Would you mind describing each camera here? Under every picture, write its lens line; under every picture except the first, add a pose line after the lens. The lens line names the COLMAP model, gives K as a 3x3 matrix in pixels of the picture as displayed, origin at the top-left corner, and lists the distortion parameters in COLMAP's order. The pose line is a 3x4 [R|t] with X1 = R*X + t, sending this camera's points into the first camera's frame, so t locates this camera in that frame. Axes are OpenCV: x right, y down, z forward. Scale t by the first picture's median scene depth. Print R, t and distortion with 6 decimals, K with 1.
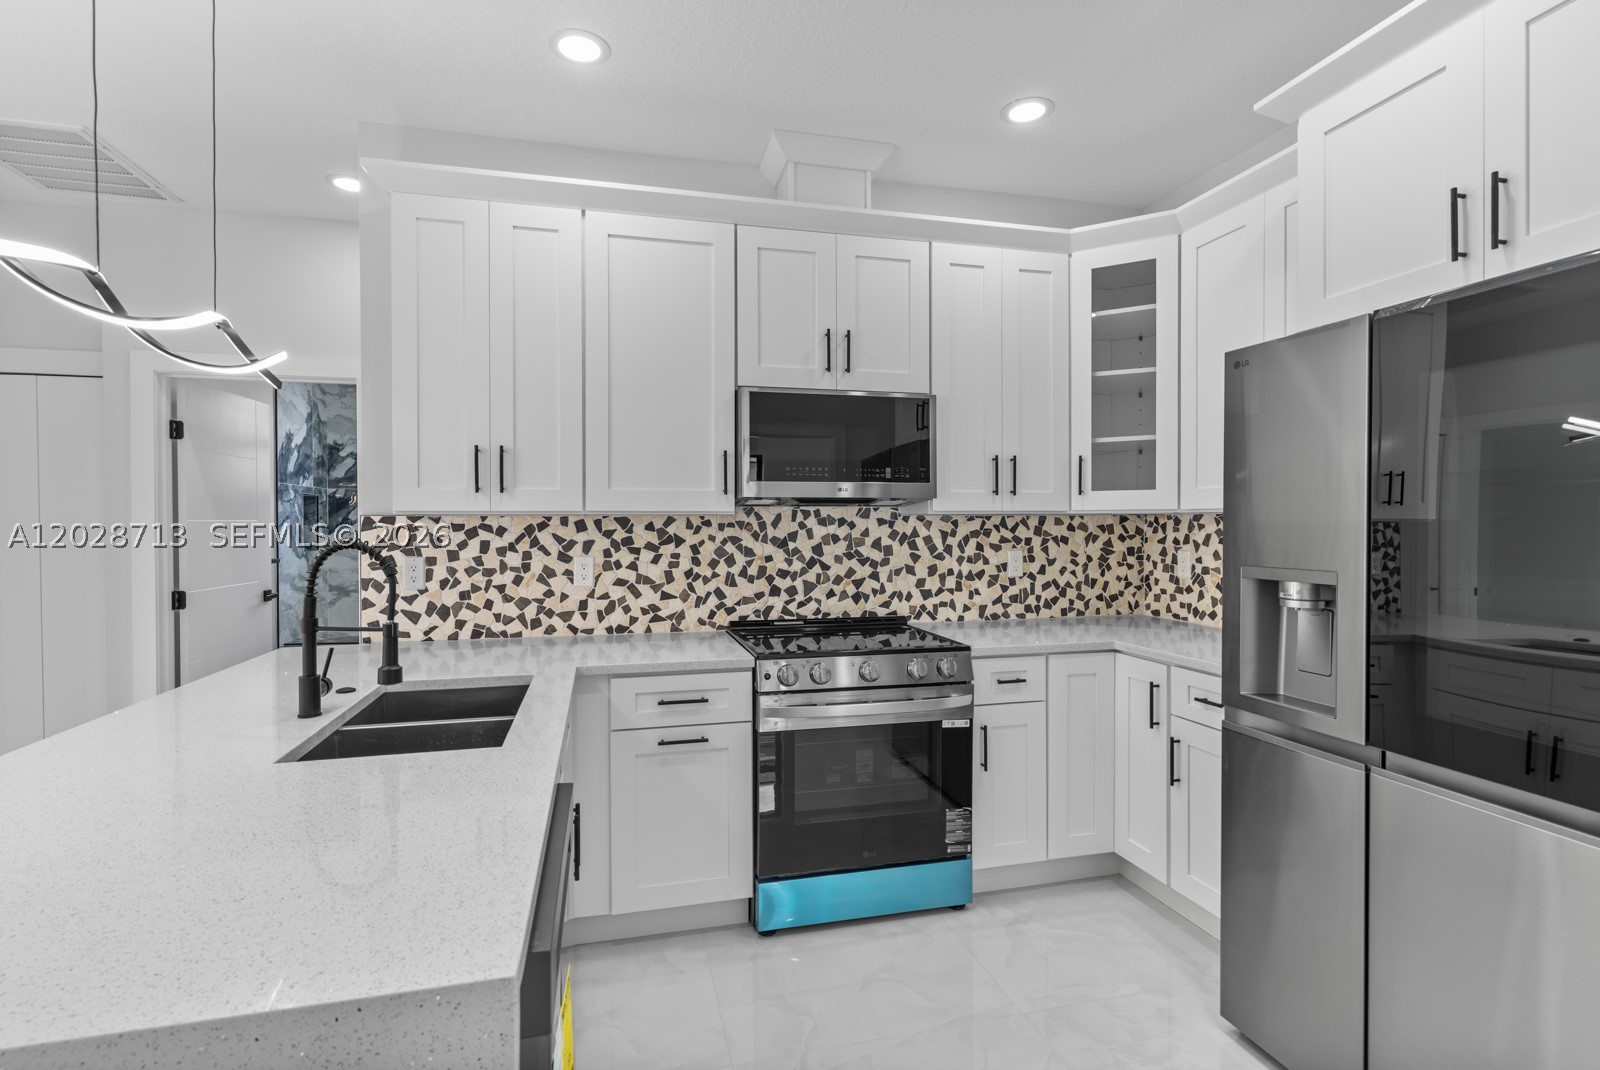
lens RADIAL K [[776.6, 0, 803.8], [0, 776.6, 527.7], [0, 0, 1]] dist [-0.002313, -0.000034]
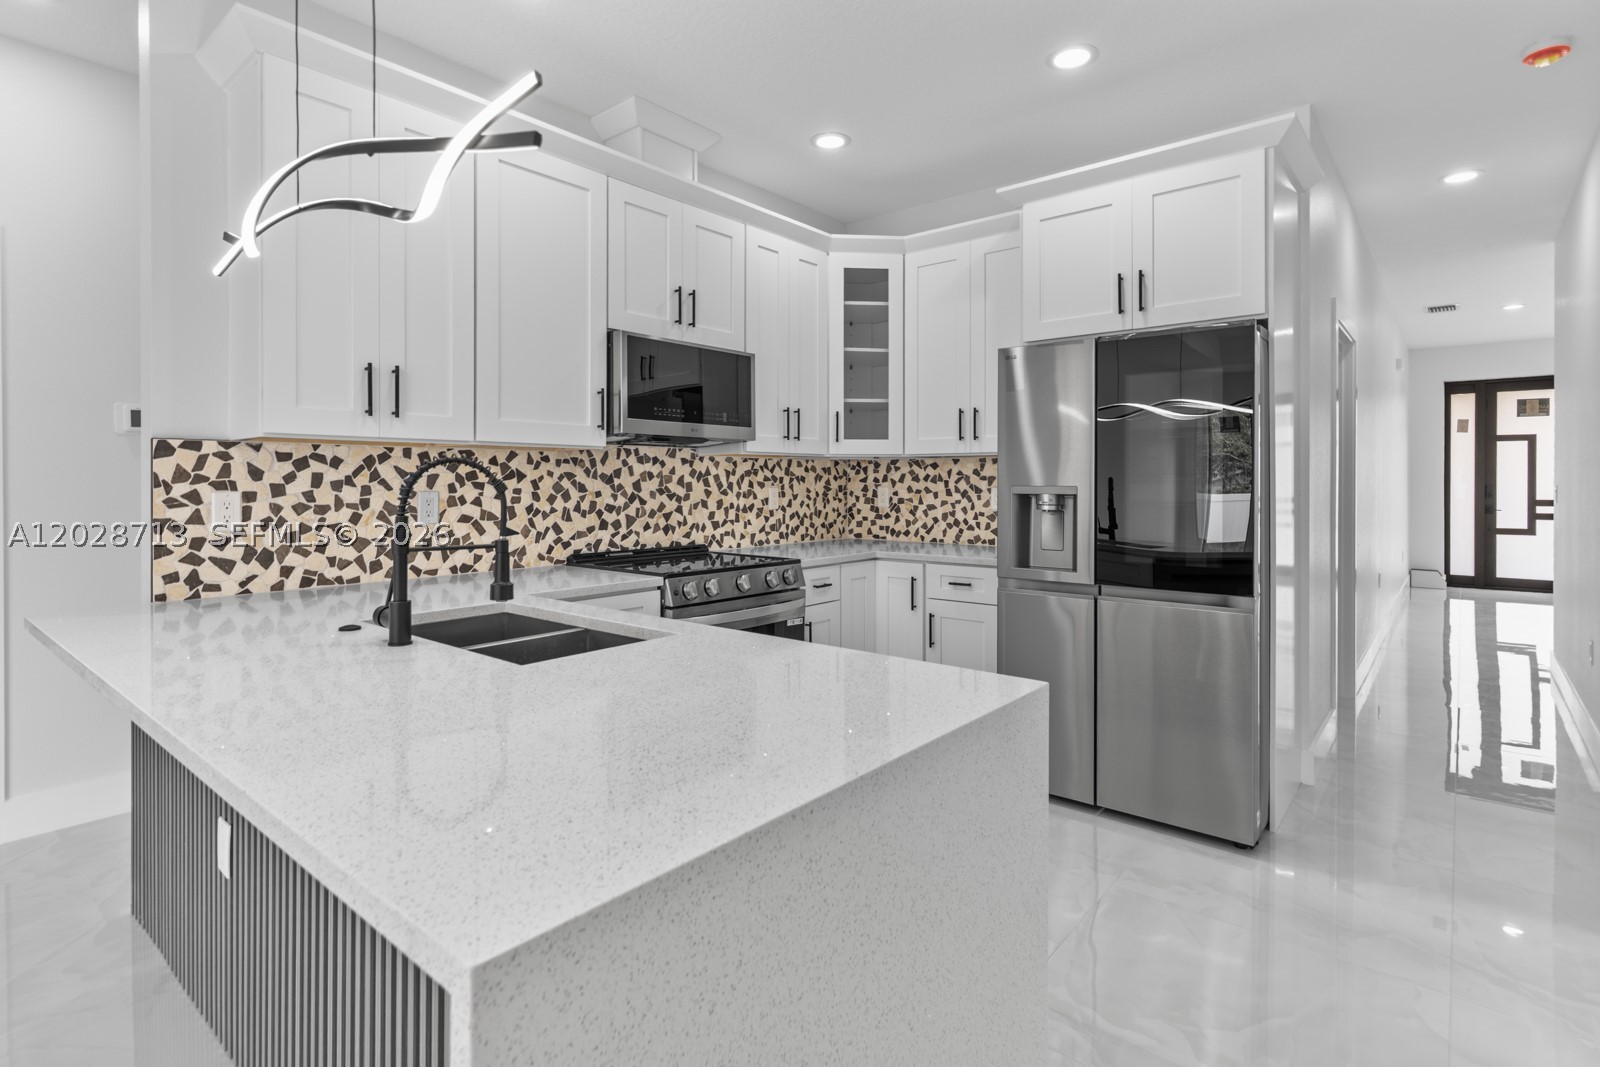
lens RADIAL K [[776.6, 0, 837.6], [0, 776.6, 482.3], [0, 0, 1]] dist [-0.002313, -0.000034]
pose [[0.802866, -0.000557, 0.596160, -0.420178], [0.002807, 0.999992, -0.002847, 0.028538], [-0.596153, 0.003960, 0.802861, -0.032439]]
